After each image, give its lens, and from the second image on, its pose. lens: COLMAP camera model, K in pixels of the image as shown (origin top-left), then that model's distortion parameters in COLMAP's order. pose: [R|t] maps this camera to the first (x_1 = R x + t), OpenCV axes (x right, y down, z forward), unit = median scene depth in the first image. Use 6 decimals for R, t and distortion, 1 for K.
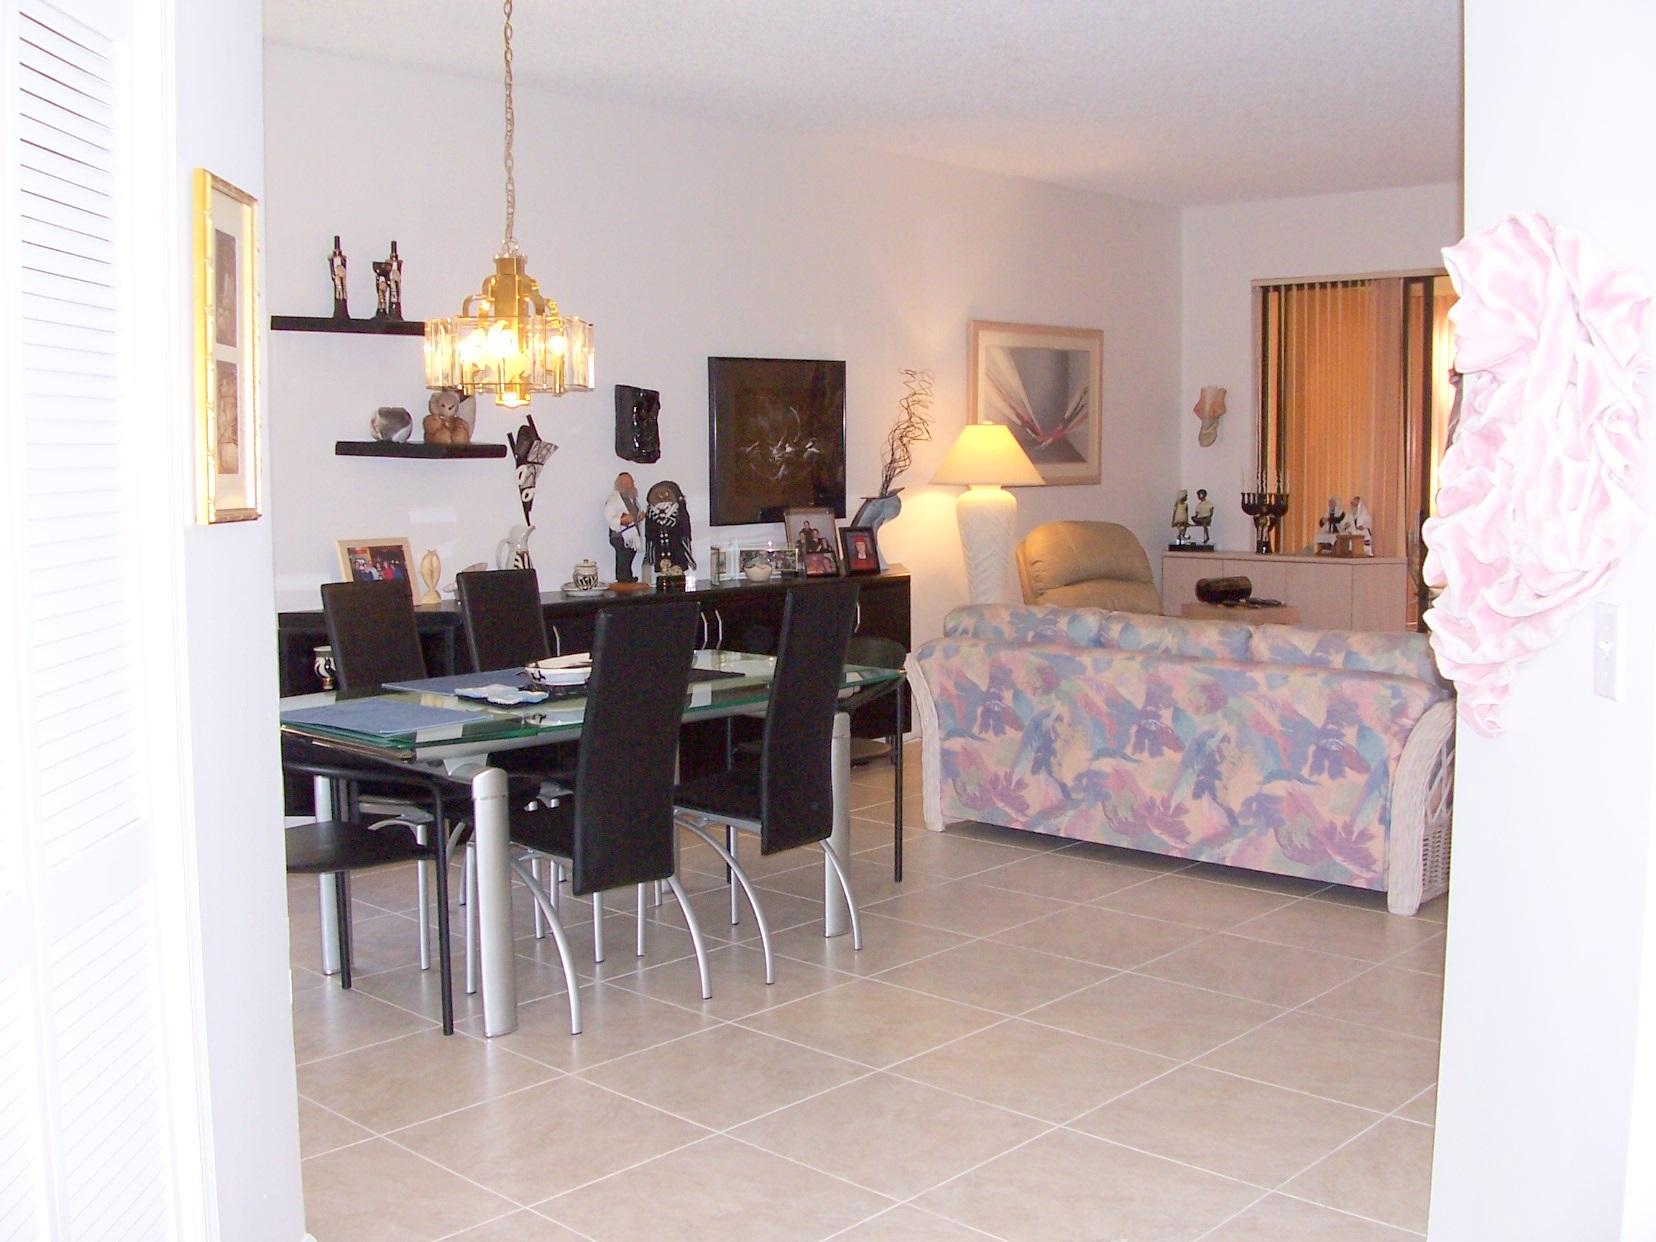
lens RADIAL K [[1730.4, 0, 829.0], [0, 1730.4, 609.7], [0, 0, 1]] dist [-0.132948, 0.032172]
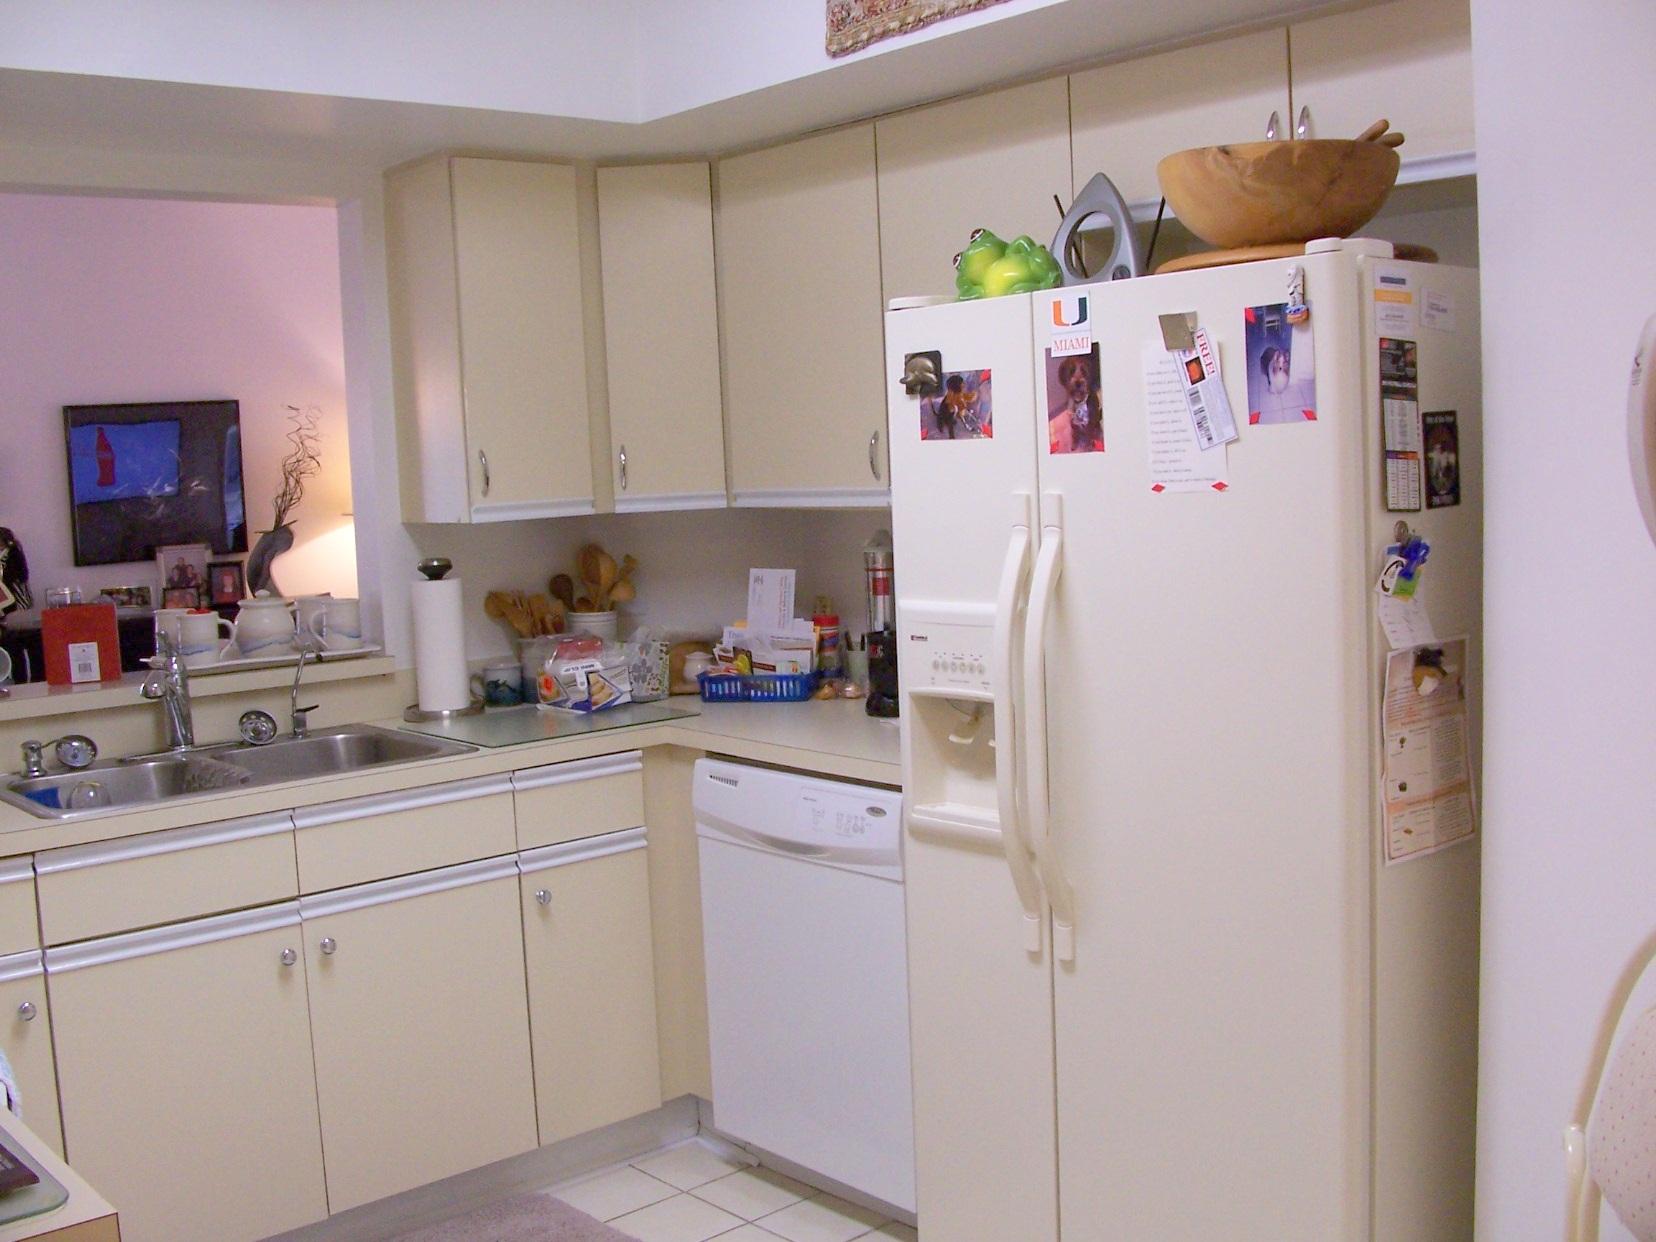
lens RADIAL K [[1730.4, 0, 829.0], [0, 1730.4, 609.7], [0, 0, 1]] dist [-0.132948, 0.032172]
pose [[0.993284, -0.032847, -0.110938, 0.581041], [0.032707, 0.999460, -0.003080, -0.004968], [0.110980, -0.000569, 0.993823, 0.036787]]
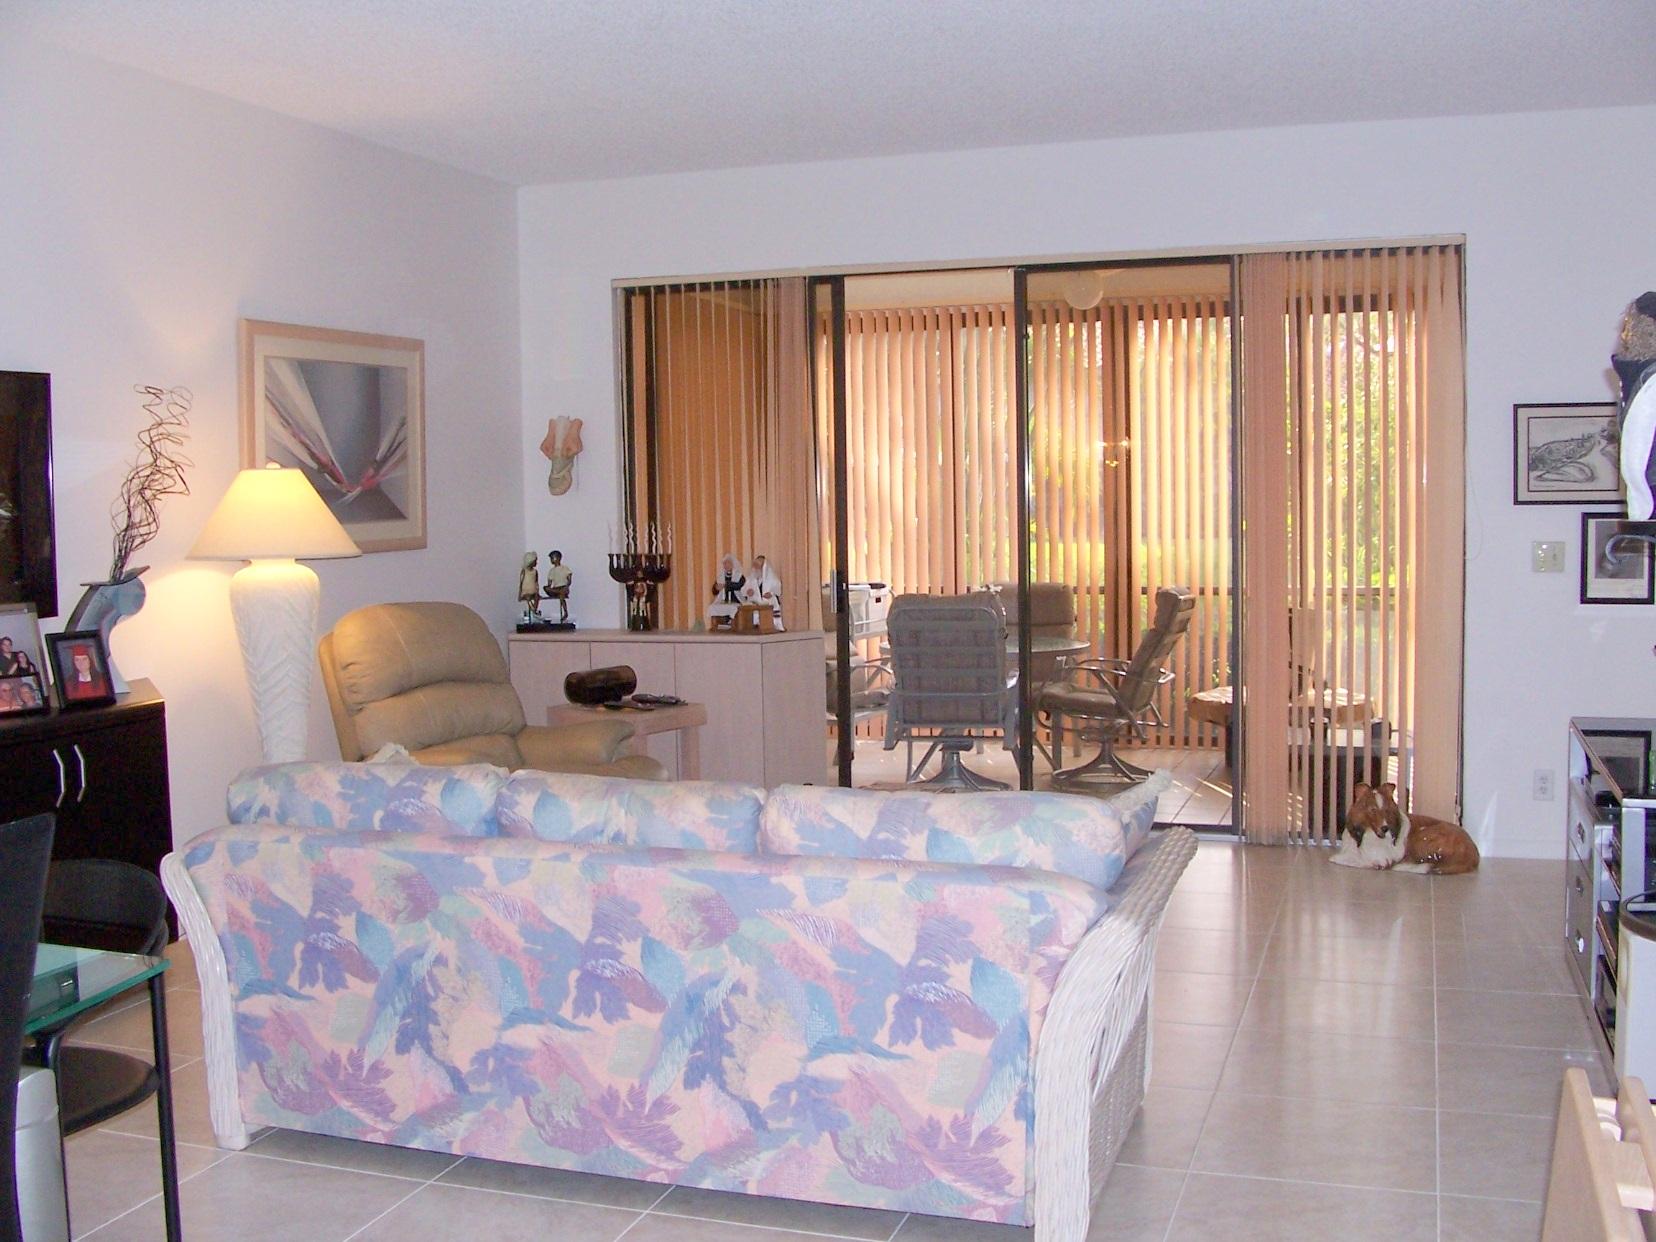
lens RADIAL K [[1730.4, 0, 829.0], [0, 1730.4, 609.7], [0, 0, 1]] dist [-0.132948, 0.032172]
pose [[0.911726, -0.037562, 0.409078, 0.018747], [0.048792, 0.998664, -0.017045, -0.038129], [-0.407891, 0.035500, 0.912340, 0.384095]]
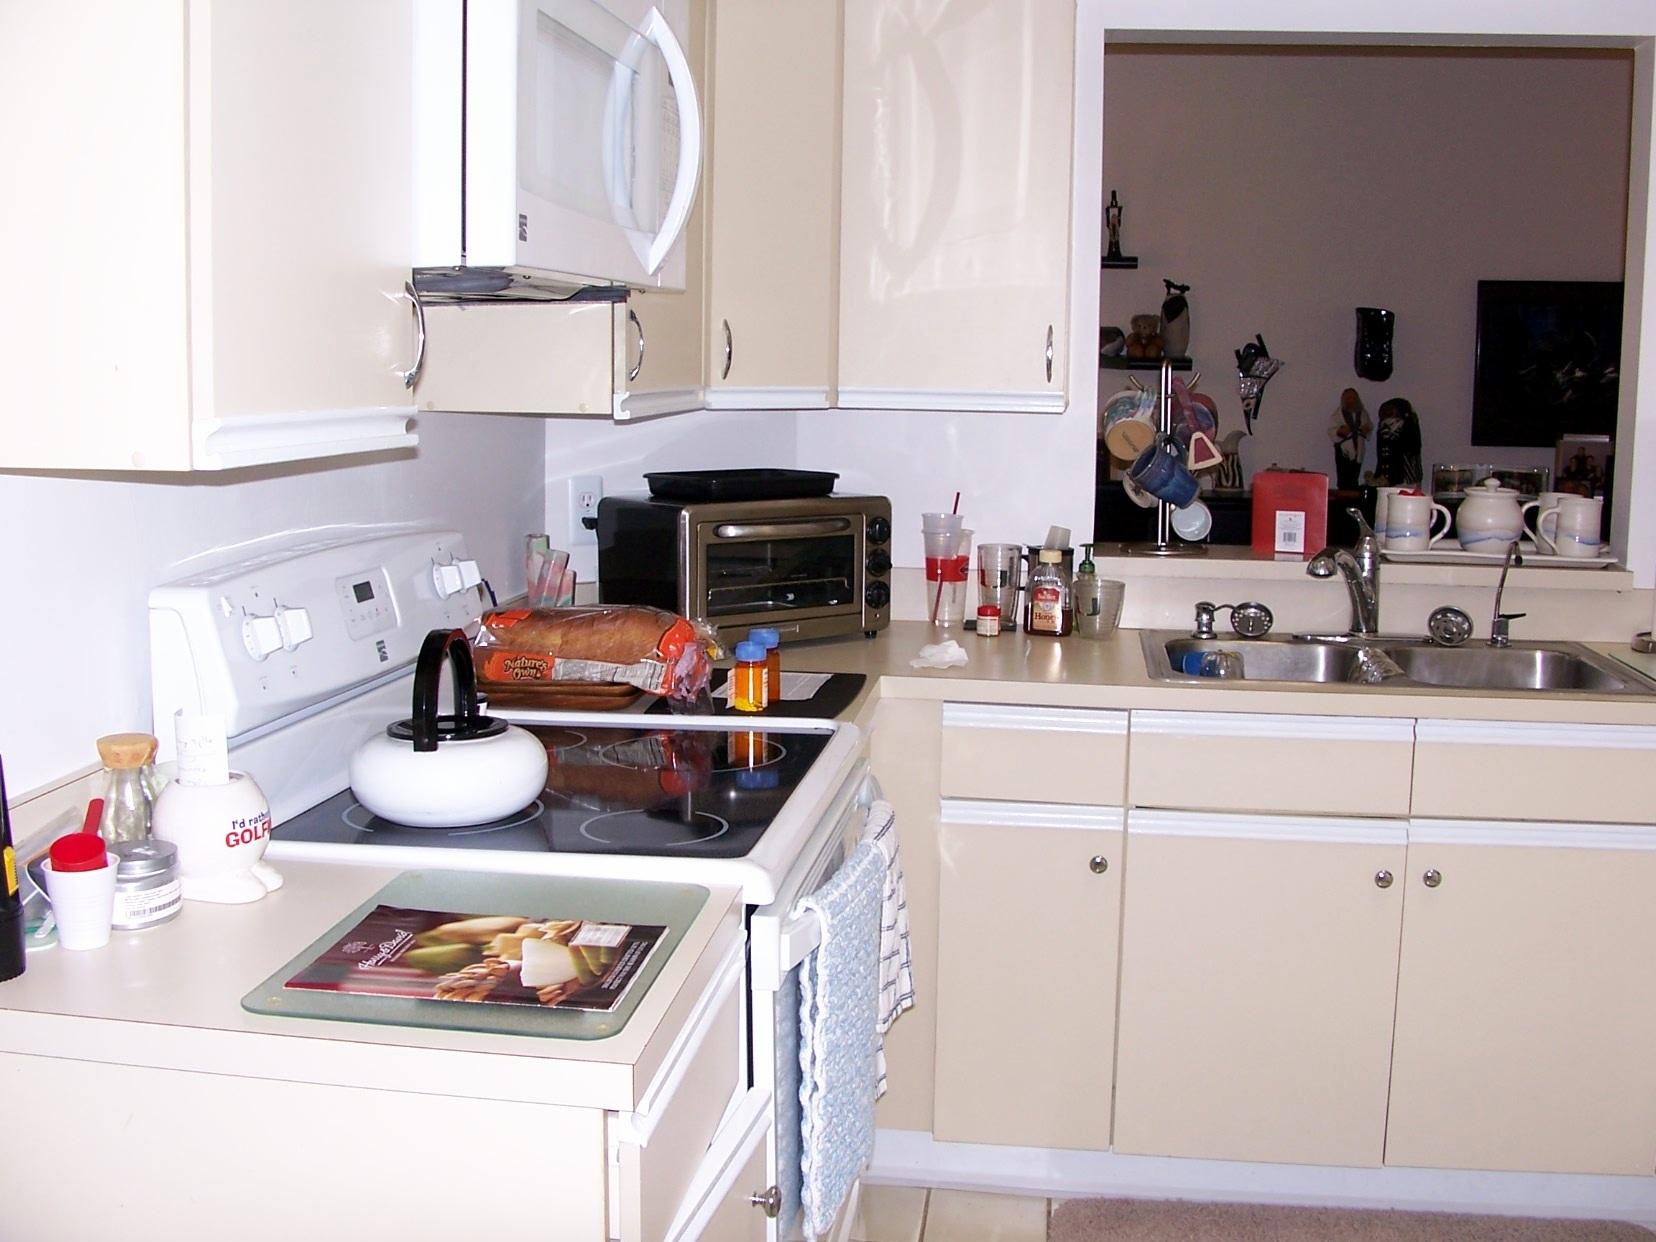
lens RADIAL K [[1730.4, 0, 829.0], [0, 1730.4, 609.7], [0, 0, 1]] dist [-0.132948, 0.032172]
pose [[0.574145, 0.121166, -0.809738, 0.632552], [-0.086329, 0.992435, 0.087292, -0.007484], [0.814190, 0.019786, 0.580262, 0.116528]]
